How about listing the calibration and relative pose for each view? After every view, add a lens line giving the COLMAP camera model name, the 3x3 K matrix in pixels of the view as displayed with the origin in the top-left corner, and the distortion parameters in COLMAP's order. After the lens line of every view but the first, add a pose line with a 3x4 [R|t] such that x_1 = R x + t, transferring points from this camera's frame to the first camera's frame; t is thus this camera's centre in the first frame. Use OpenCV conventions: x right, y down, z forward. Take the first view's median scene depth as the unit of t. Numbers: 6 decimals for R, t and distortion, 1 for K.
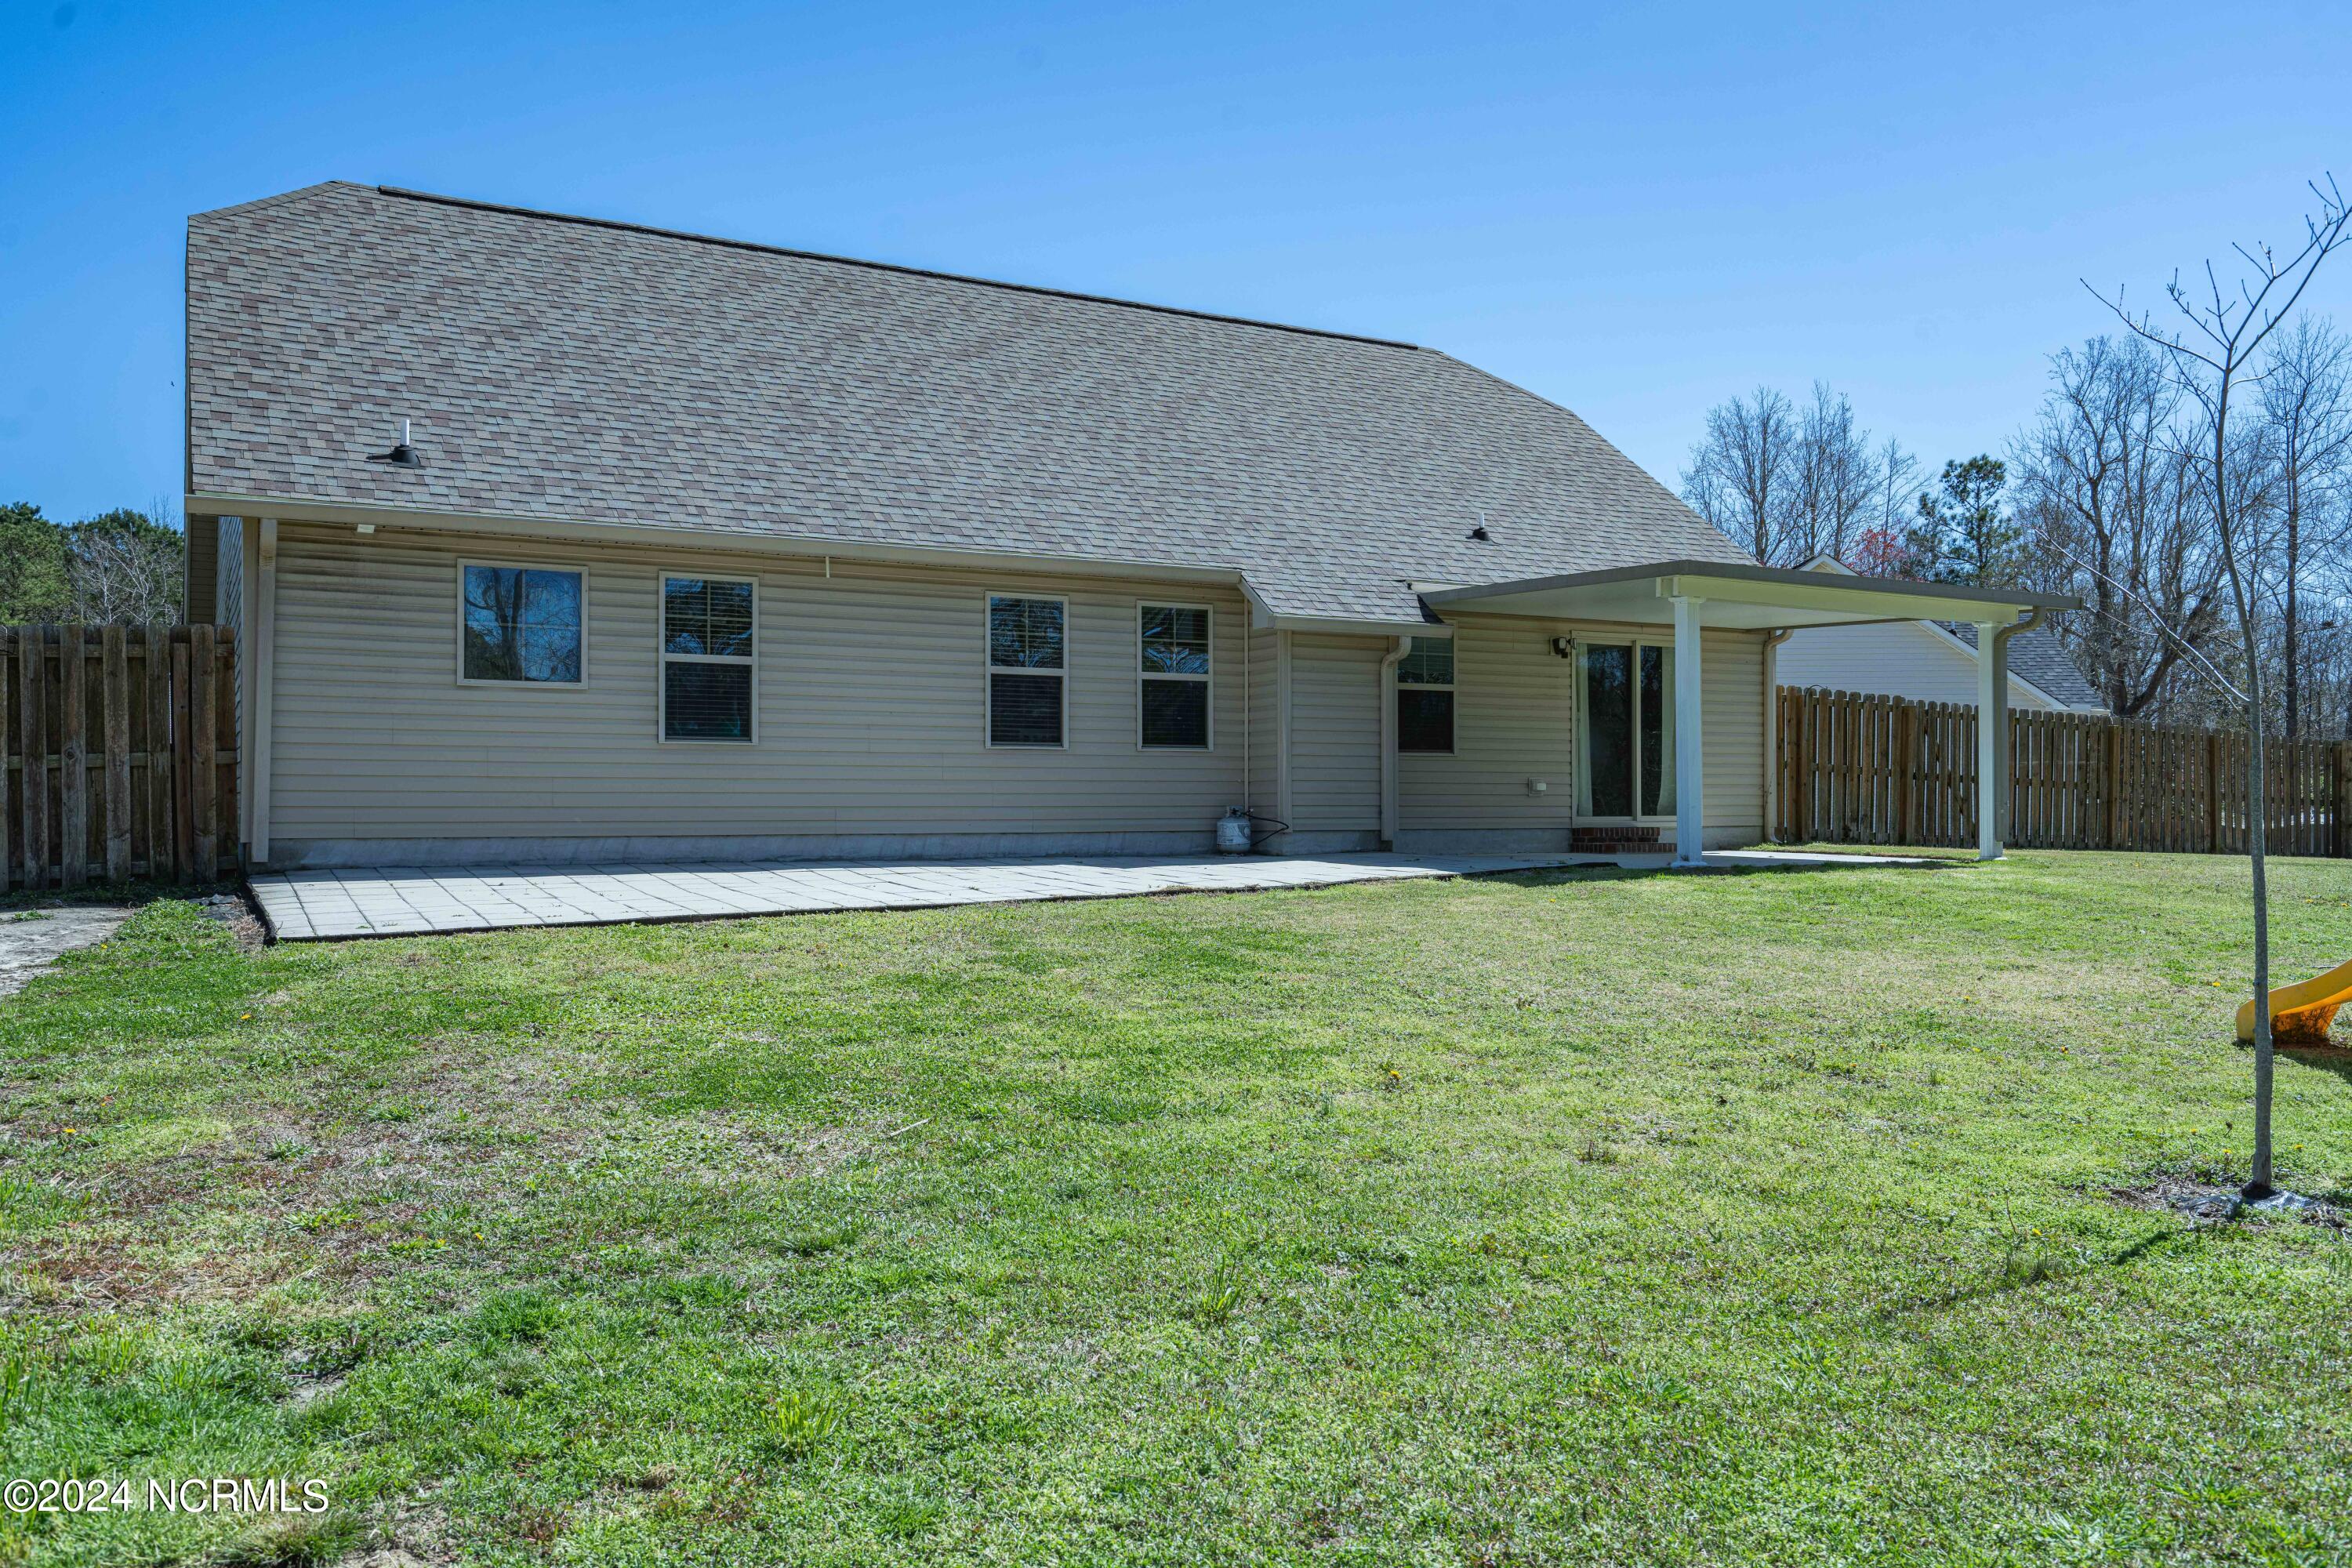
lens RADIAL K [[1775.8, 0, 1184.5], [0, 1775.8, 794.9], [0, 0, 1]] dist [0.009964, 0.001103]
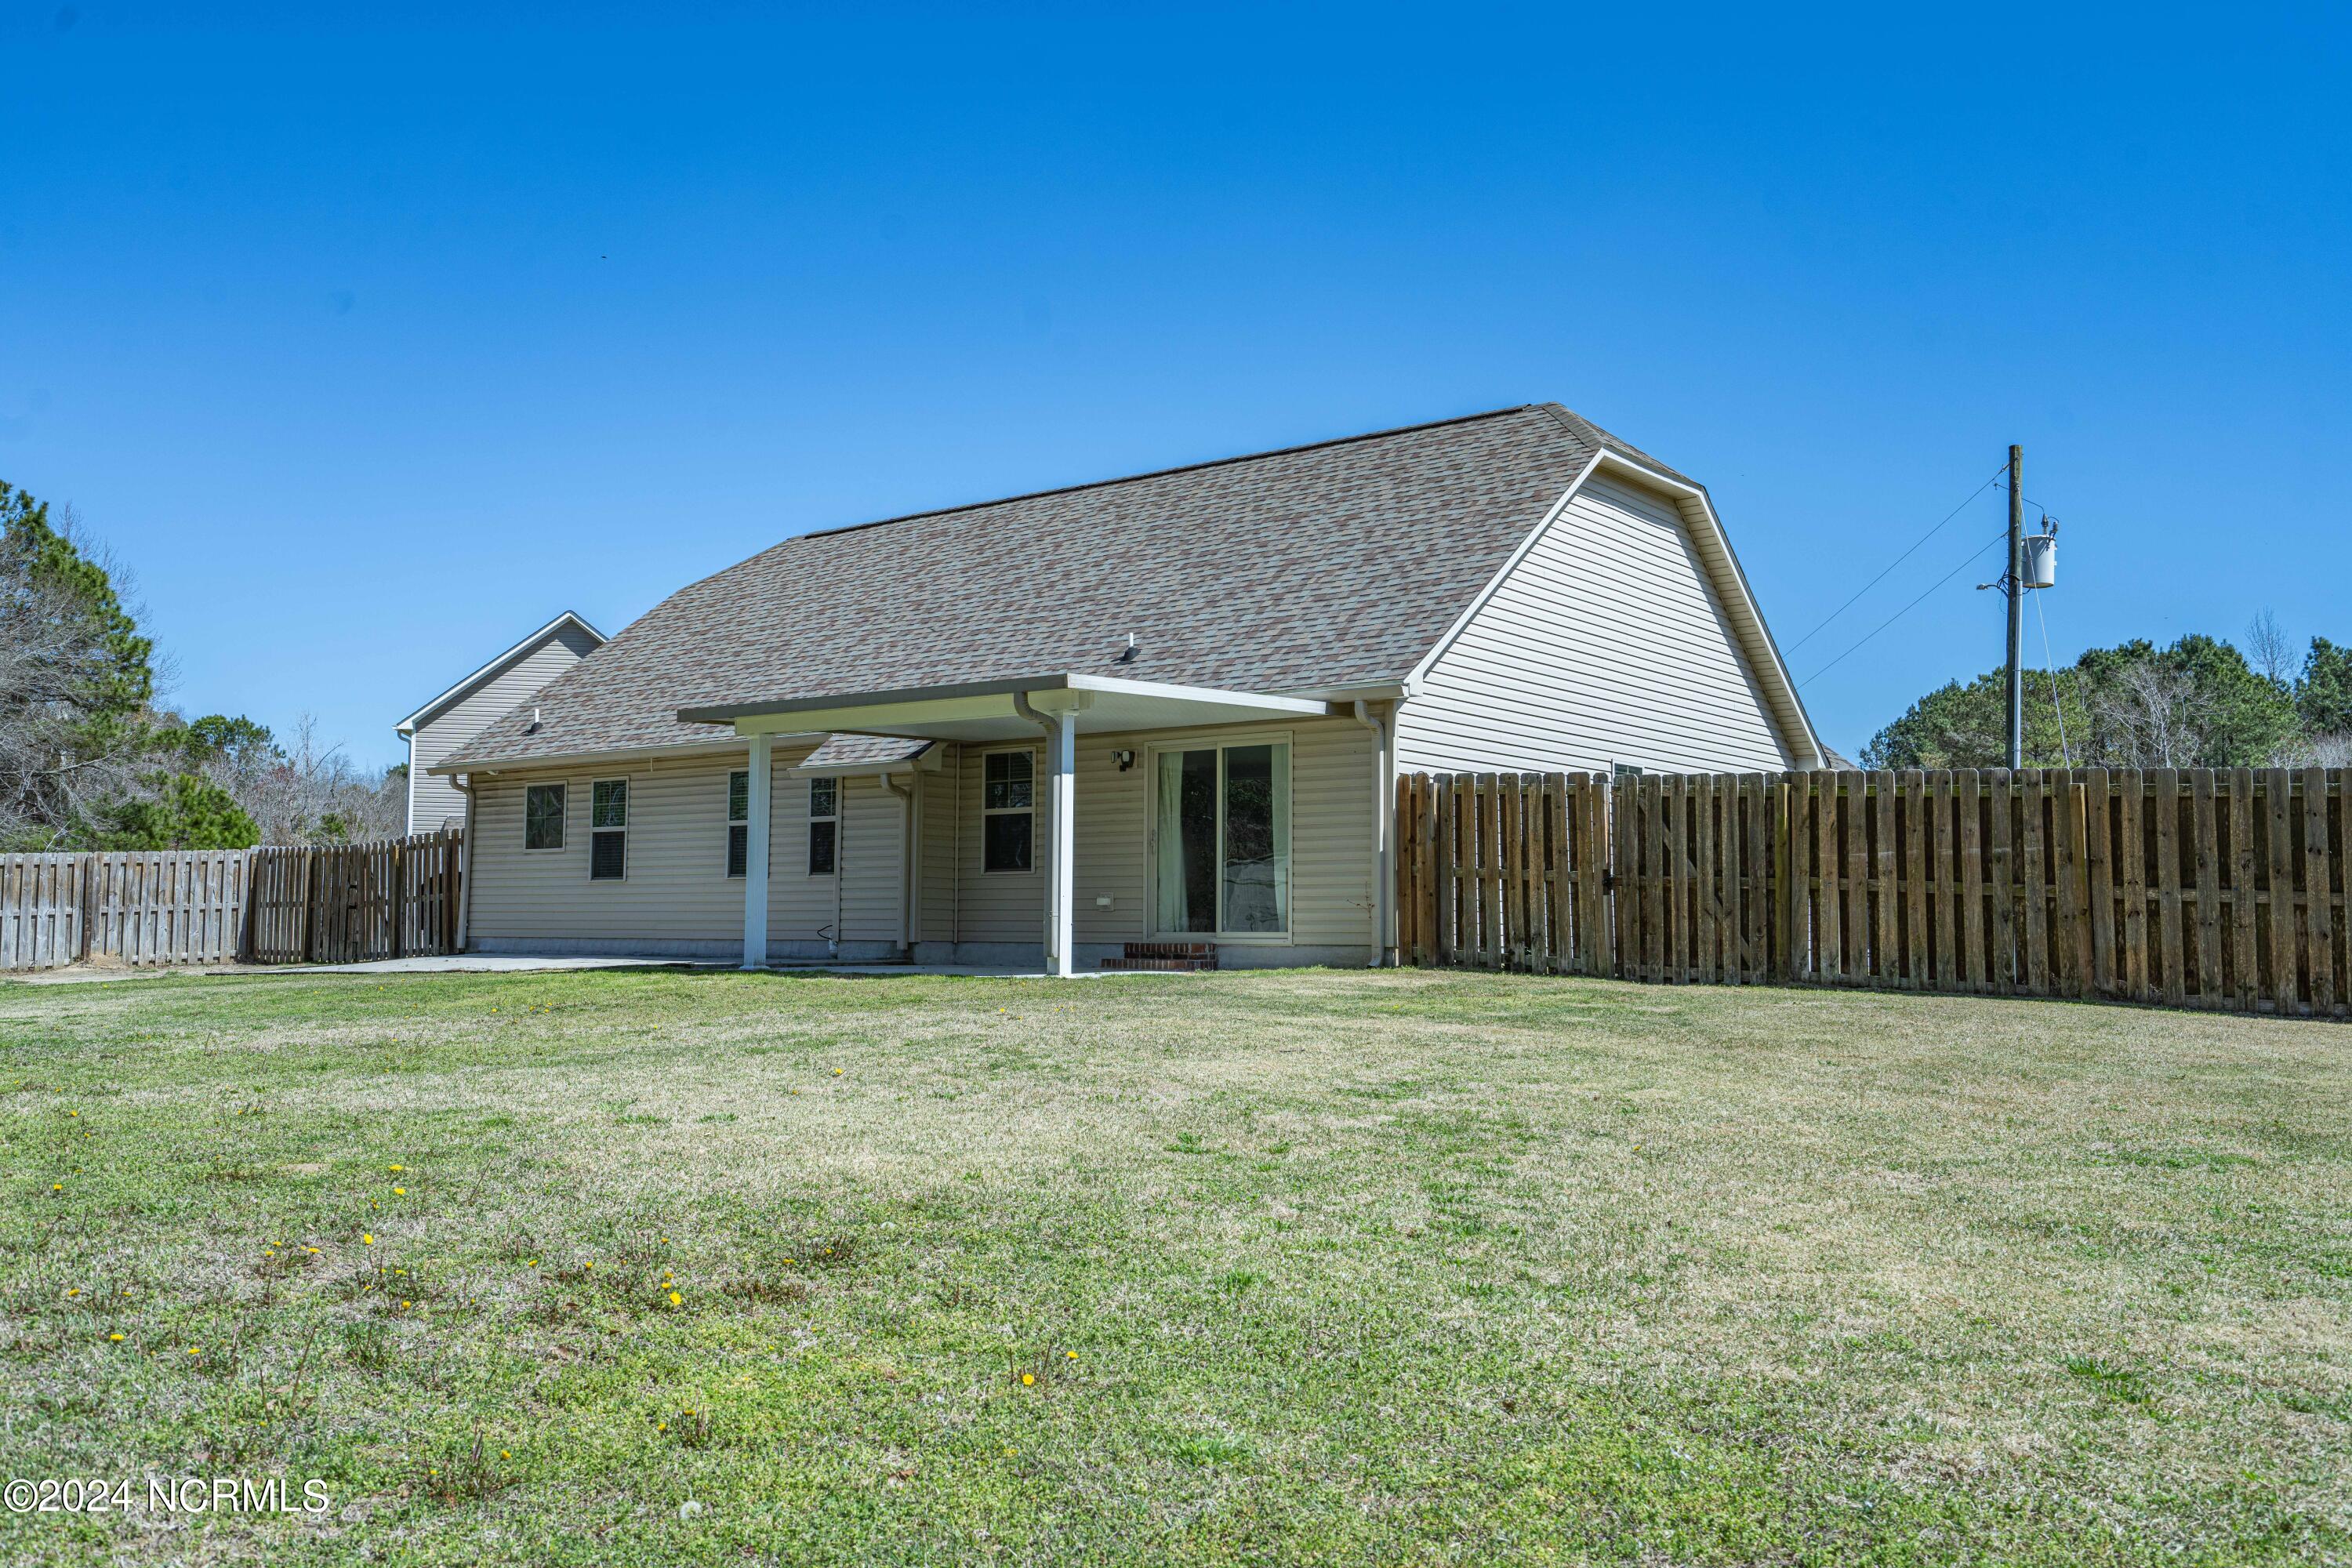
lens RADIAL K [[2075.1, 0, 1176.0], [0, 2075.1, 784.0], [0, 0, 1]] dist [0.002057, -0.000936]
pose [[0.374046, -0.053871, -0.925844, 1.481825], [0.011717, 0.998506, -0.053365, -0.009077], [0.927336, 0.009113, 0.374119, 0.675915]]
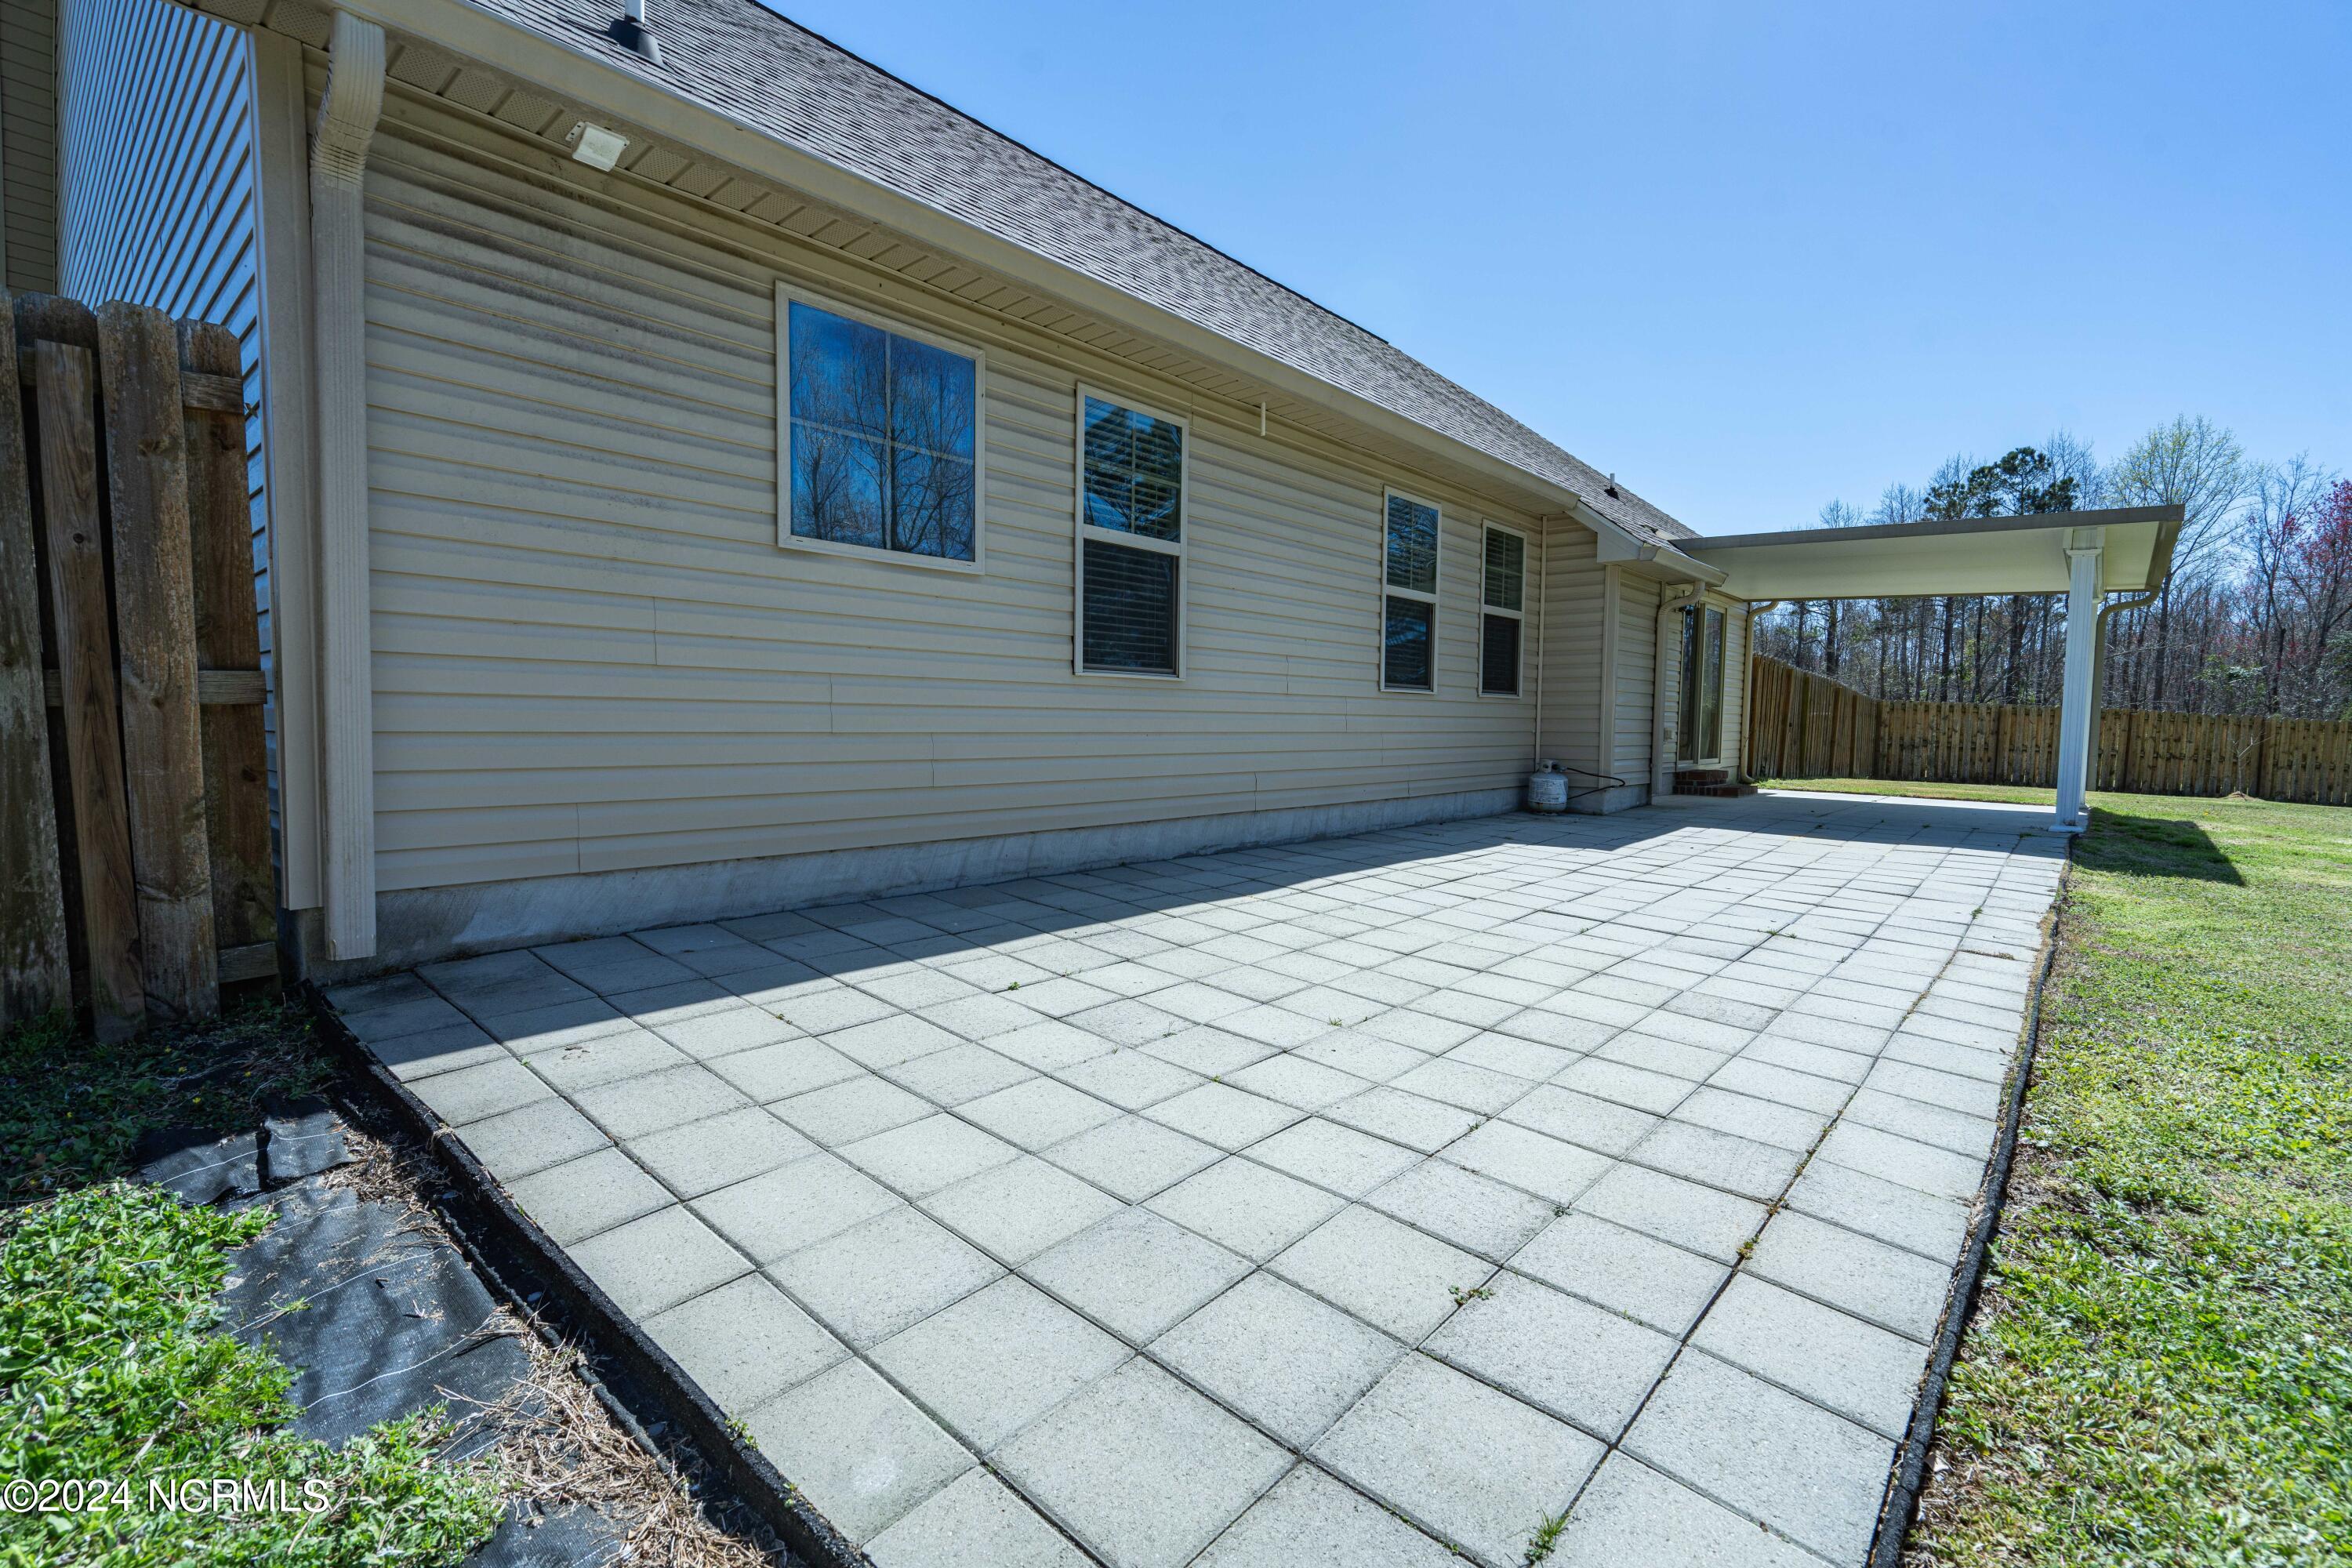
lens RADIAL K [[1049.6, 0, 1176.0], [0, 1049.6, 784.0], [0, 0, 1]] dist [0.001342, 0.000602]
pose [[0.944468, -0.006893, 0.328530, -0.328824], [-0.016589, 0.997505, 0.068617, -0.014852], [-0.328184, -0.070257, 0.941998, 0.563253]]
